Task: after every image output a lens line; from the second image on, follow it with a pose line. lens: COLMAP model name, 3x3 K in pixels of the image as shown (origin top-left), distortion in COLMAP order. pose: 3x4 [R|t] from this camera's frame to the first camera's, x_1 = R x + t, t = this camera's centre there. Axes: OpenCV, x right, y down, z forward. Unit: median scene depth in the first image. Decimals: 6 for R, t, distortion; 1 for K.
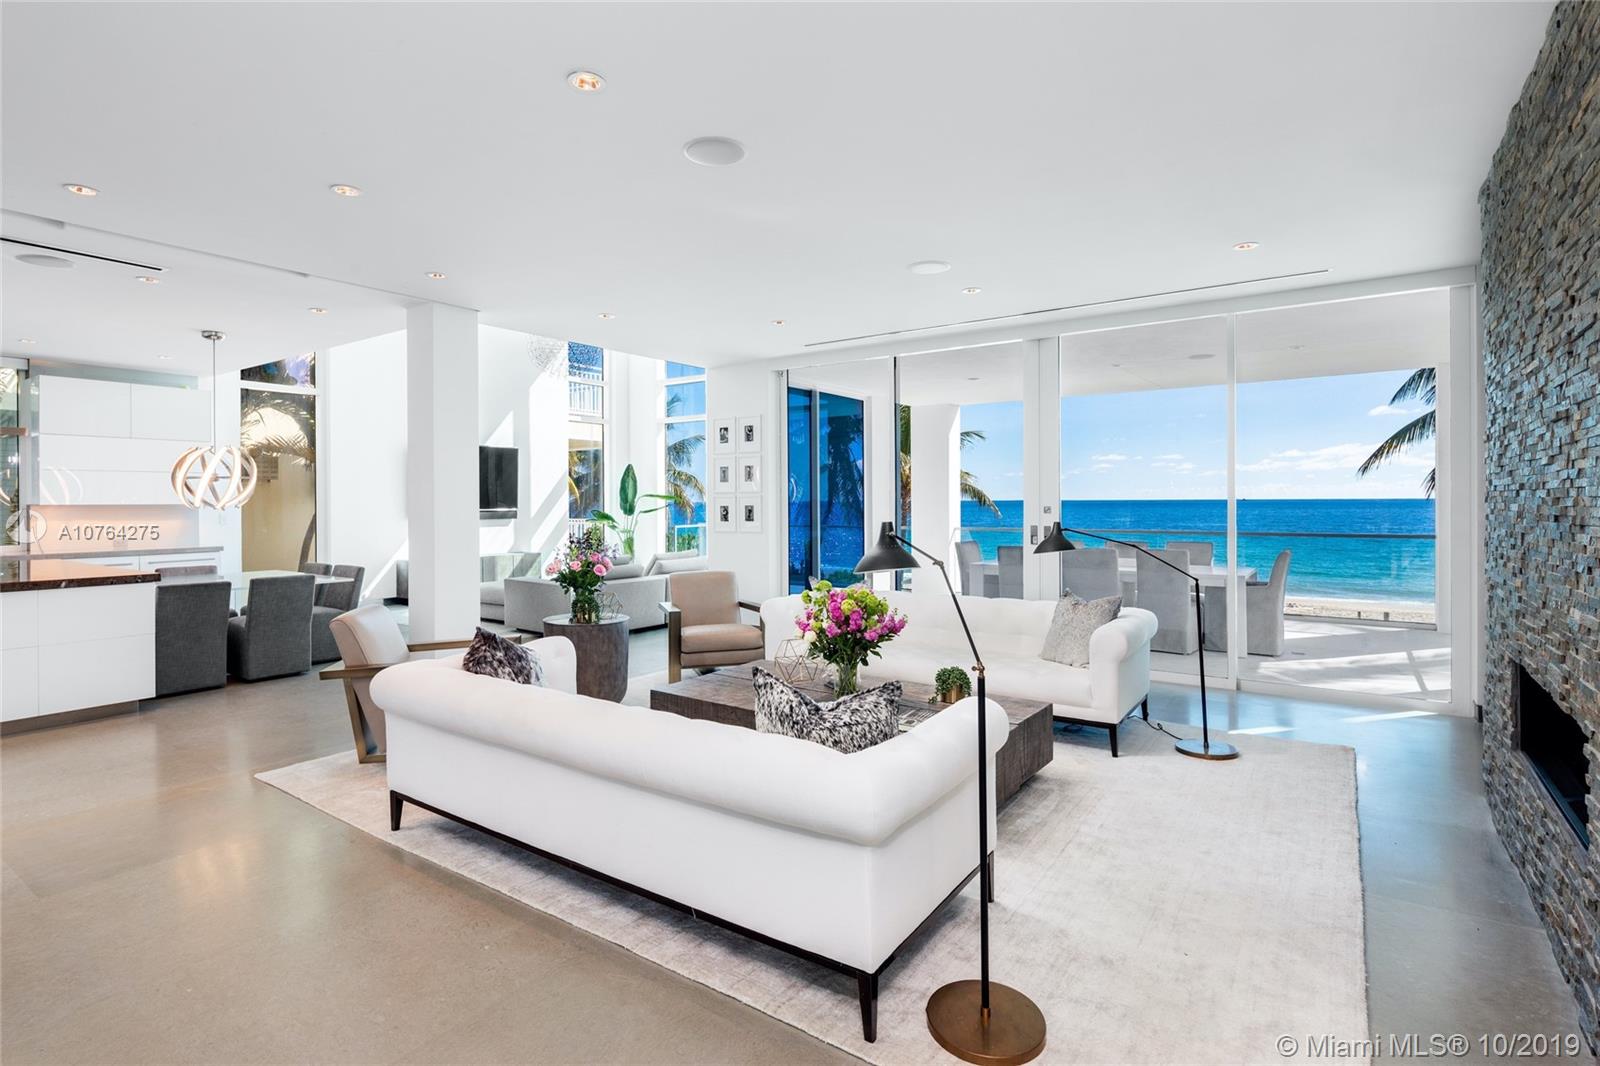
lens RADIAL K [[777.6, 0, 795.0], [0, 777.6, 526.8], [0, 0, 1]] dist [-0.012937, -0.000012]
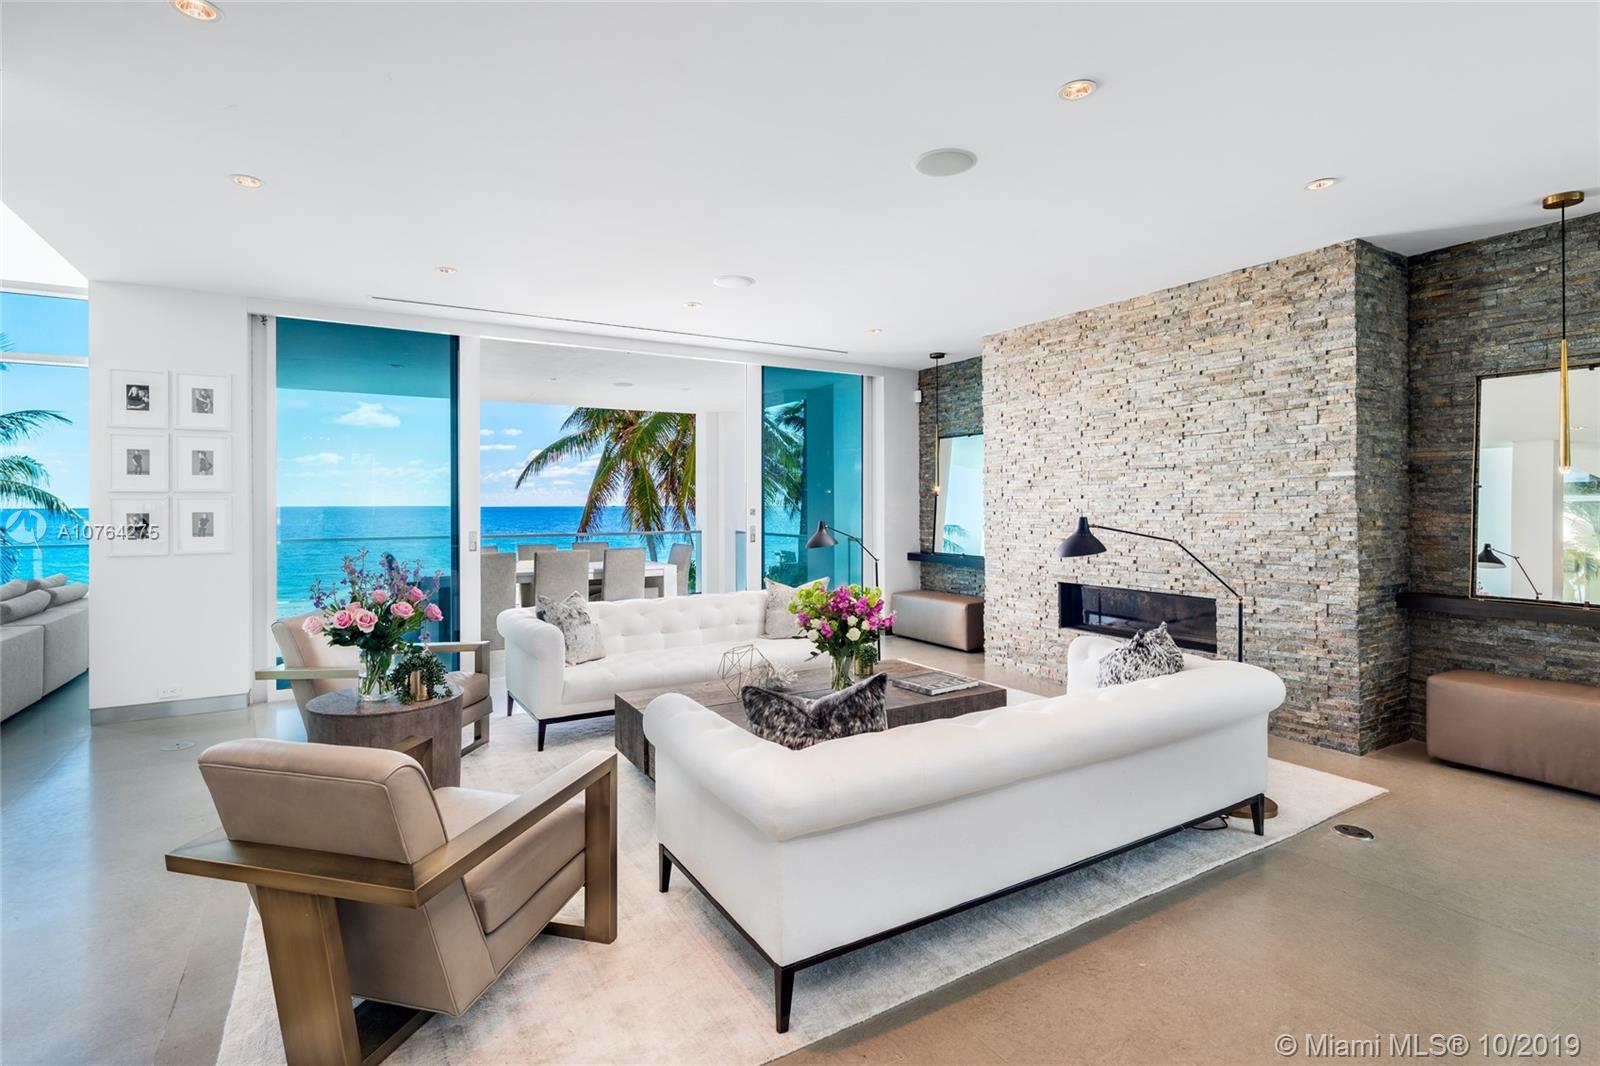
lens RADIAL K [[777.6, 0, 790.4], [0, 777.6, 508.0], [0, 0, 1]] dist [-0.012937, -0.000012]
pose [[0.419199, 0.003897, 0.907886, -0.473531], [0.030860, 0.999352, -0.018539, -0.004853], [-0.907370, 0.035789, 0.418807, 0.318367]]
